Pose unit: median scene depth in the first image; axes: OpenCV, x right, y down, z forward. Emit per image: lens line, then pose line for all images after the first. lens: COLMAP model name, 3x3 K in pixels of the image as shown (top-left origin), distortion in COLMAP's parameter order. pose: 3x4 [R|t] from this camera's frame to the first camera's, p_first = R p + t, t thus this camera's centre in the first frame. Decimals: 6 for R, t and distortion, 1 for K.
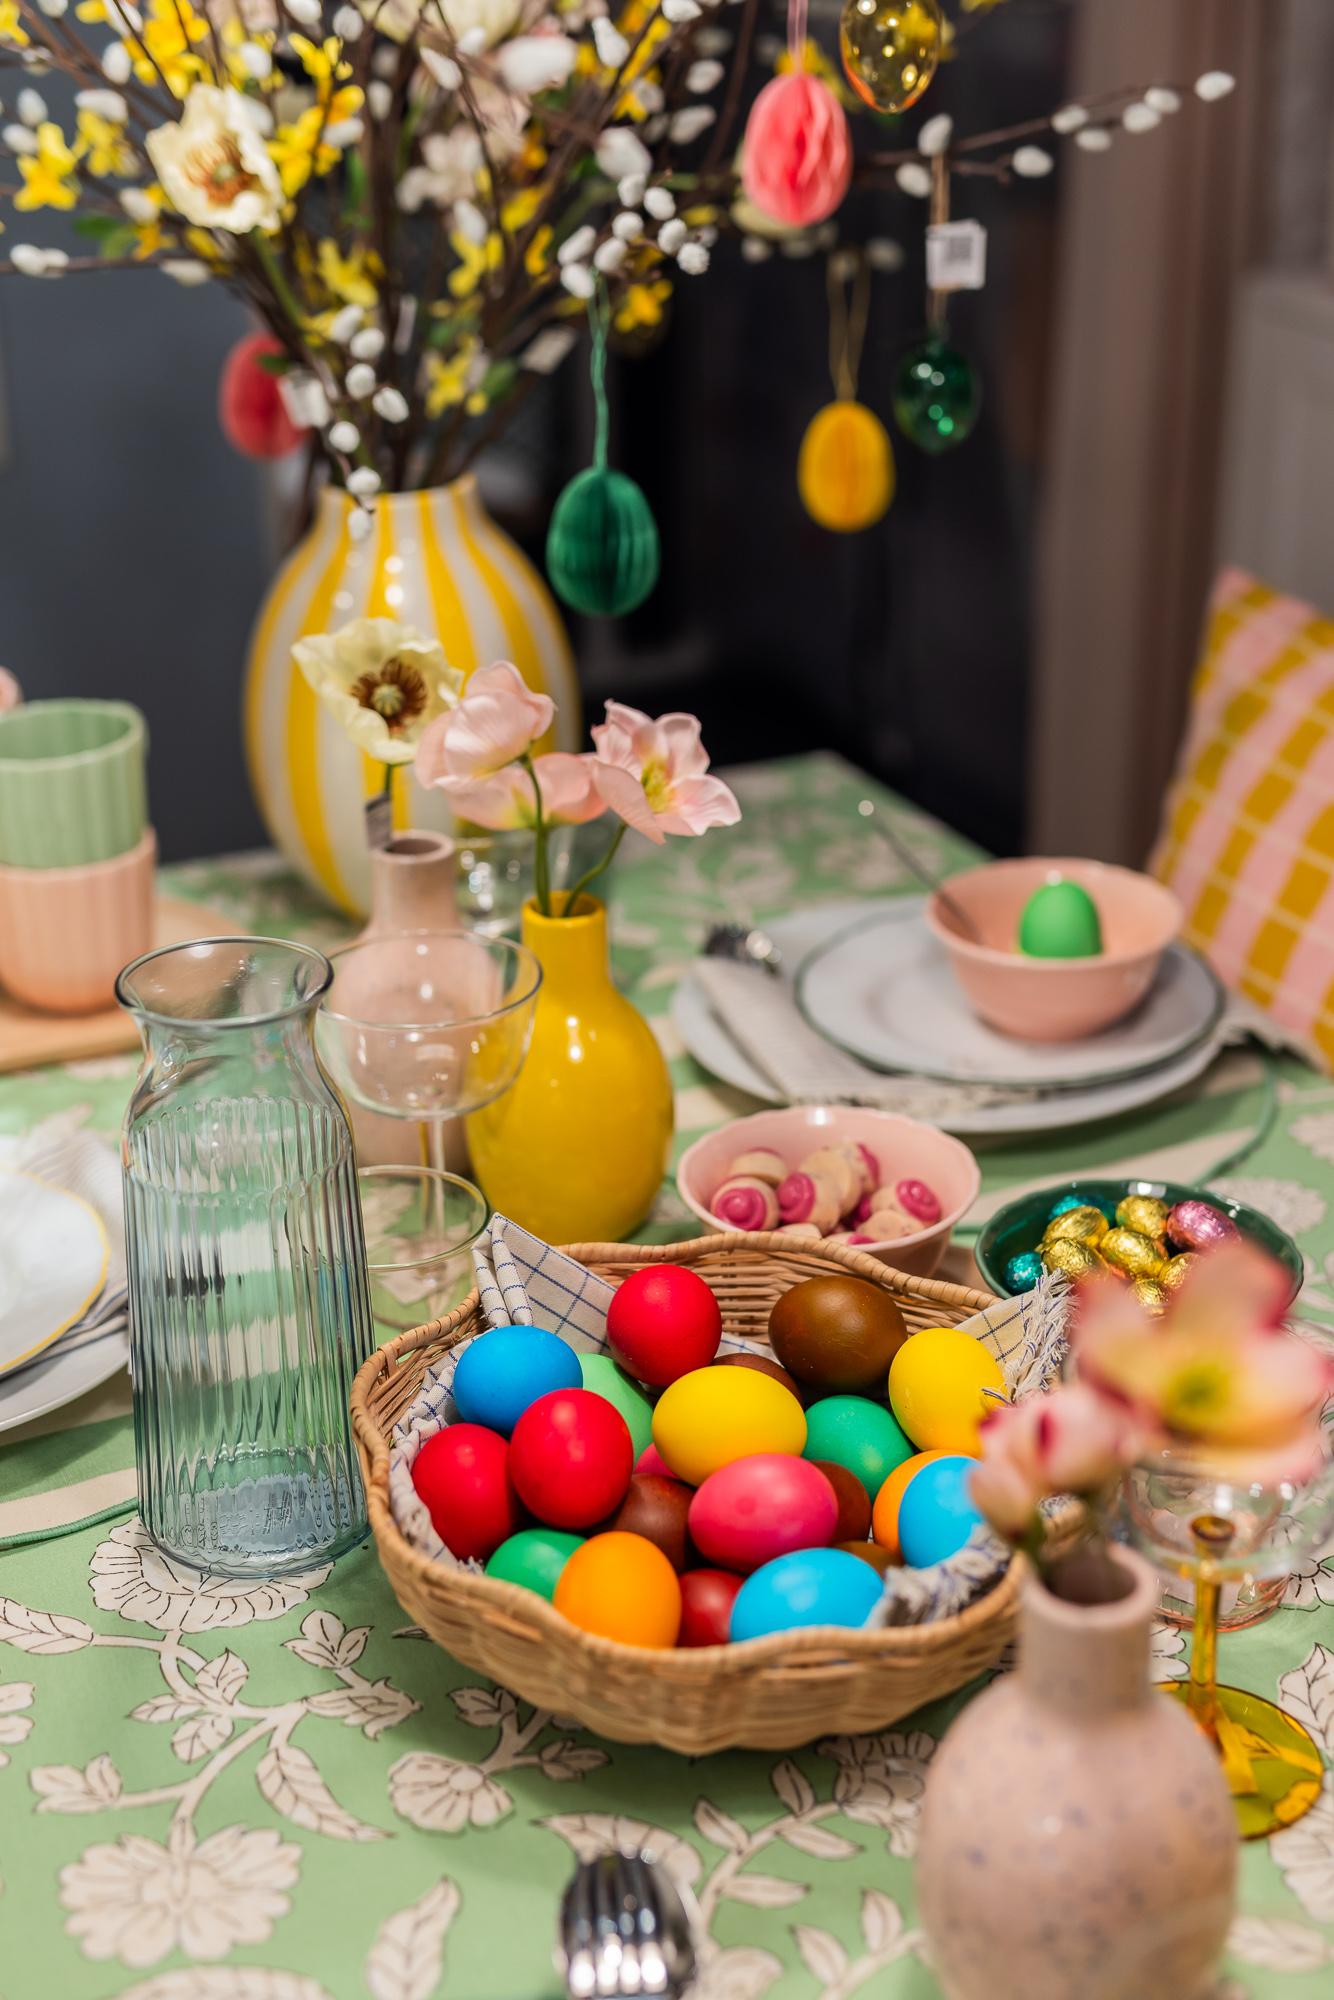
lens RADIAL K [[2907.8, 0, 667.0], [0, 2907.8, 1000.0], [0, 0, 1]] dist [0.014230, -0.065210]
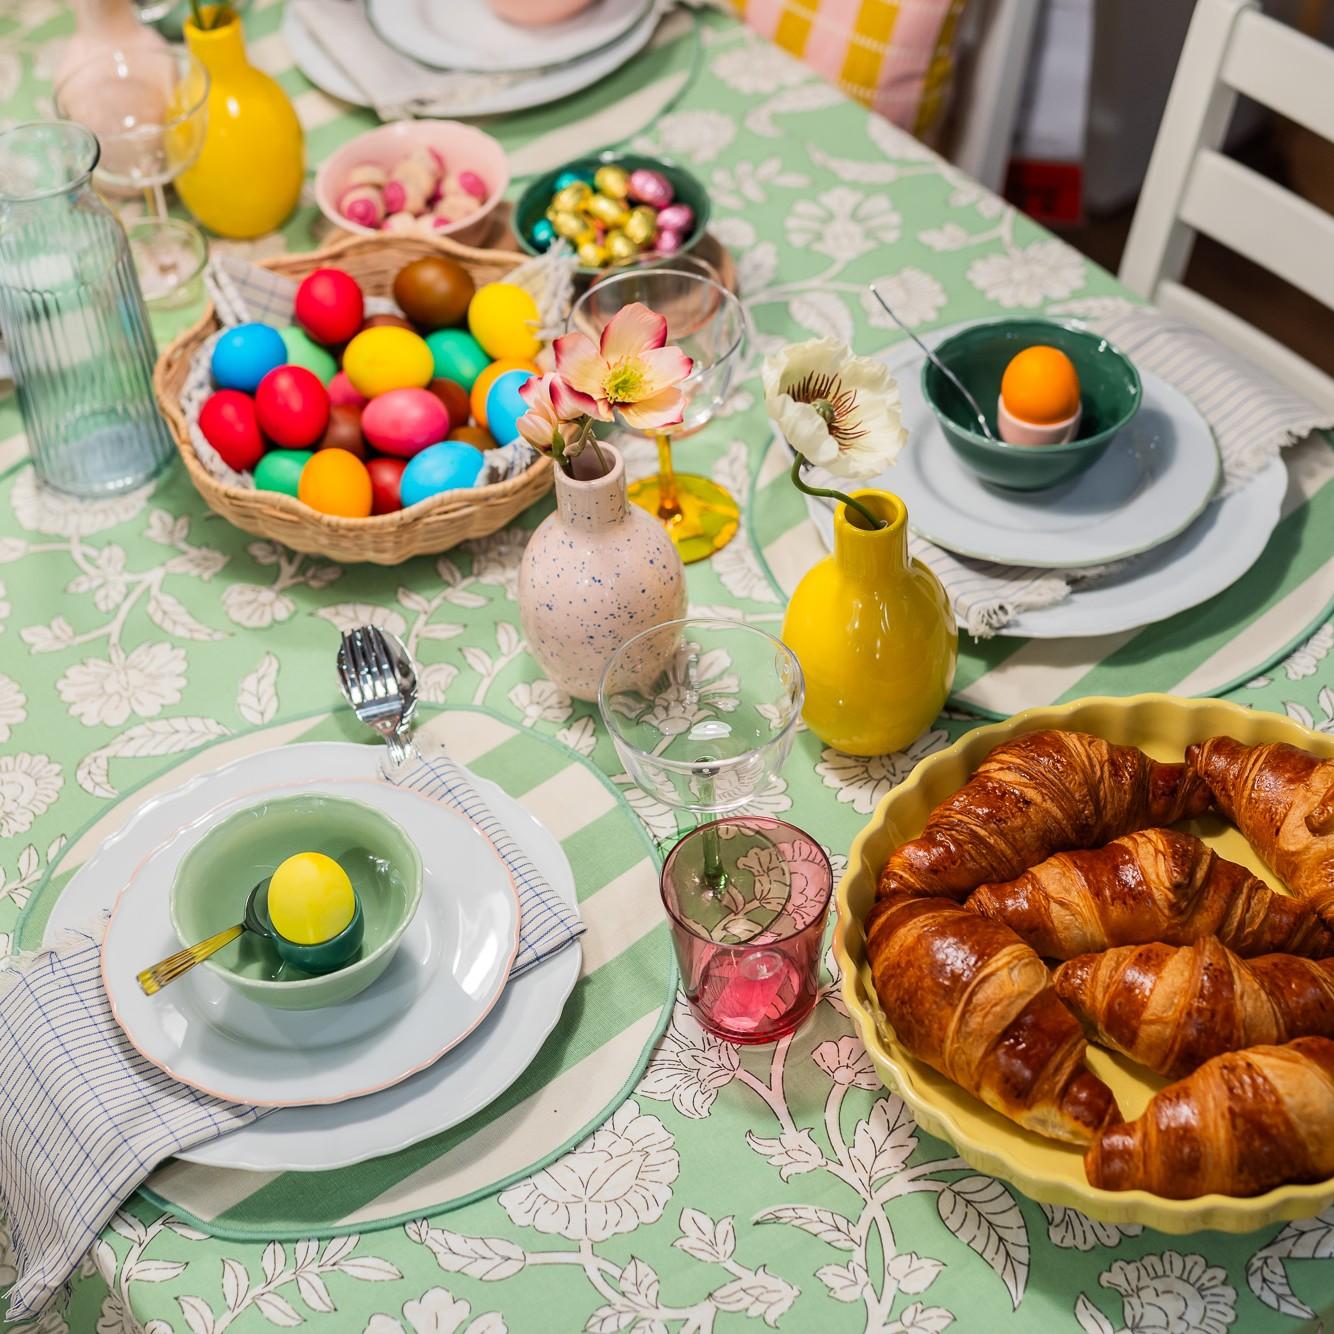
lens RADIAL K [[2827.3, 0, 546.0], [0, 2827.3, 663.7], [0, 0, 1]] dist [-0.004732, 0.053012]
pose [[0.984107, -0.164287, 0.067398, -0.021864], [0.131232, 0.928554, 0.347226, -0.243554], [-0.119628, -0.332863, 0.935356, -0.582363]]
